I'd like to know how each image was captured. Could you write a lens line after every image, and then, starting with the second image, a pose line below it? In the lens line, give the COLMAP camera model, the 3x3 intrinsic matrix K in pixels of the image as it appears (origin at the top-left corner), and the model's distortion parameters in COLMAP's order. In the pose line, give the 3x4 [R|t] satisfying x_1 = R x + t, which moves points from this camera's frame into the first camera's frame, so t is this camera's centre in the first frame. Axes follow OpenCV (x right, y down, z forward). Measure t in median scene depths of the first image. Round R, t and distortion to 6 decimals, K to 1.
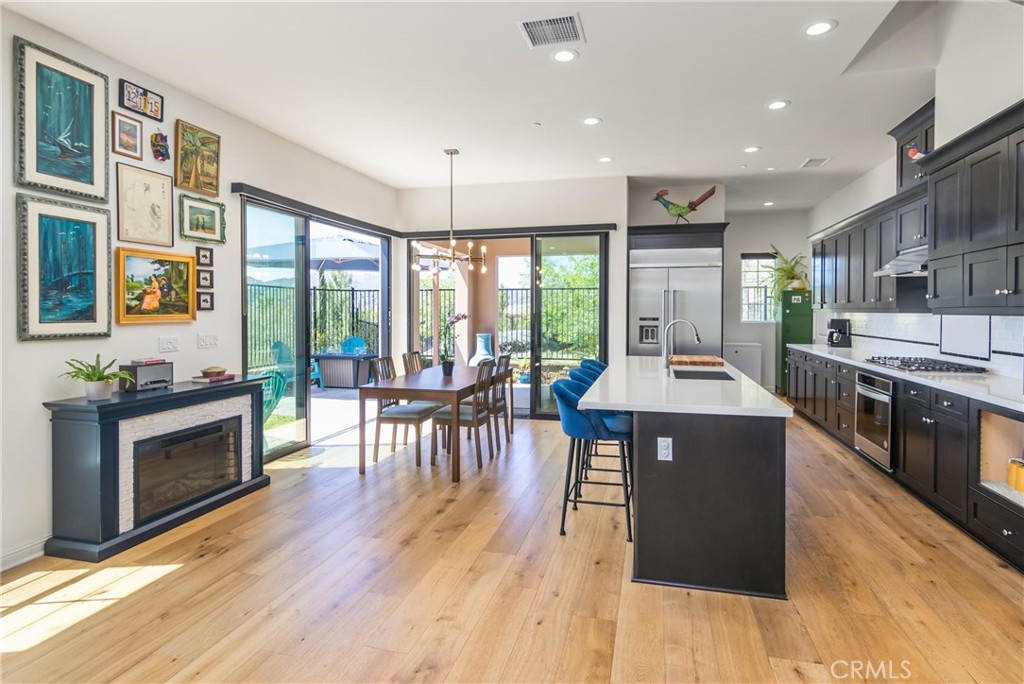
lens RADIAL K [[543.6, 0, 515.5], [0, 543.6, 317.6], [0, 0, 1]] dist [0.000528, 0.000596]
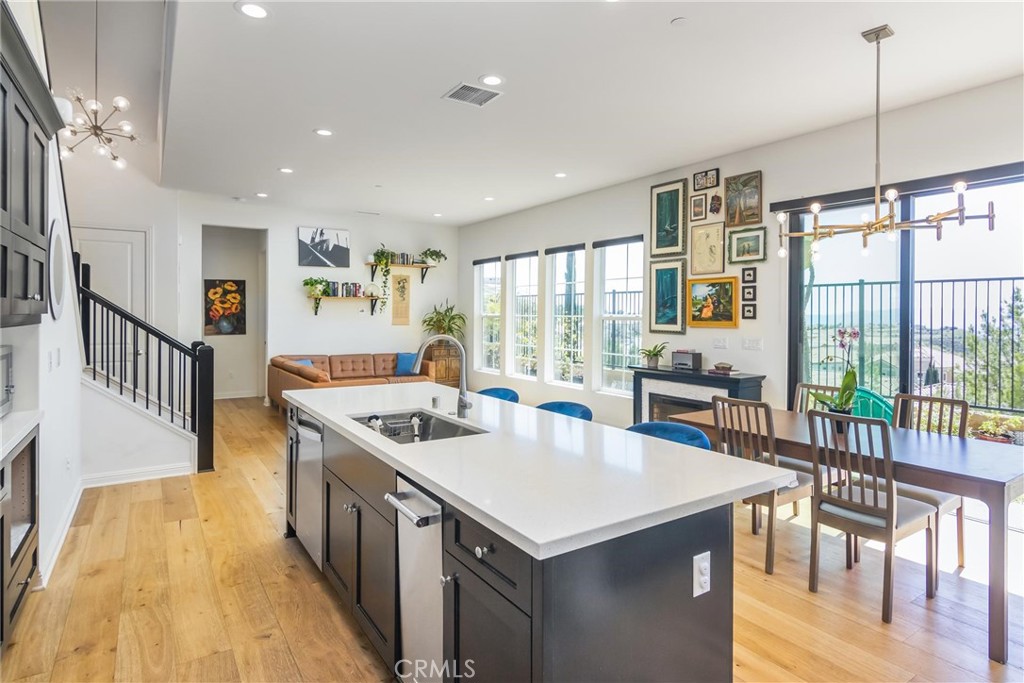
lens RADIAL K [[543.6, 0, 515.5], [0, 543.6, 317.1], [0, 0, 1]] dist [0.000528, 0.000596]
pose [[-0.668200, -0.003111, -0.743975, 0.713289], [-0.018465, 0.999753, 0.012404, -0.023588], [0.743753, 0.022026, -0.668092, 1.468923]]
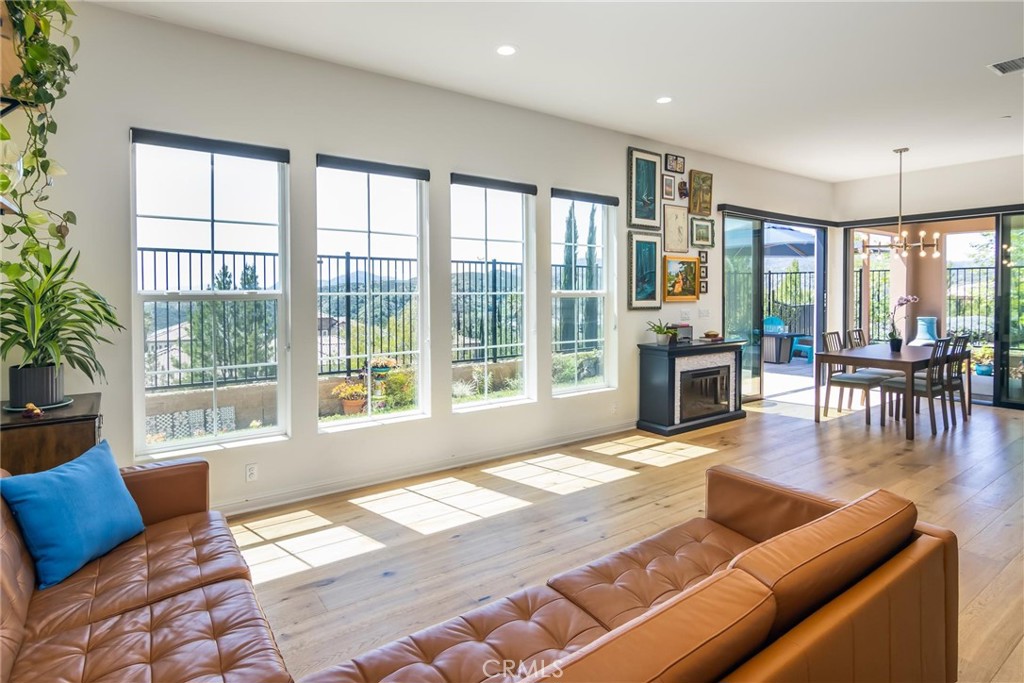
lens RADIAL K [[564.0, 0, 490.4], [0, 564.0, 298.6], [0, 0, 1]] dist [0.001408, 0.000754]
pose [[0.767766, 0.005582, -0.640706, -0.029546], [-0.006446, 0.999979, 0.000988, 0.003596], [0.640698, 0.003371, 0.767785, -0.573543]]
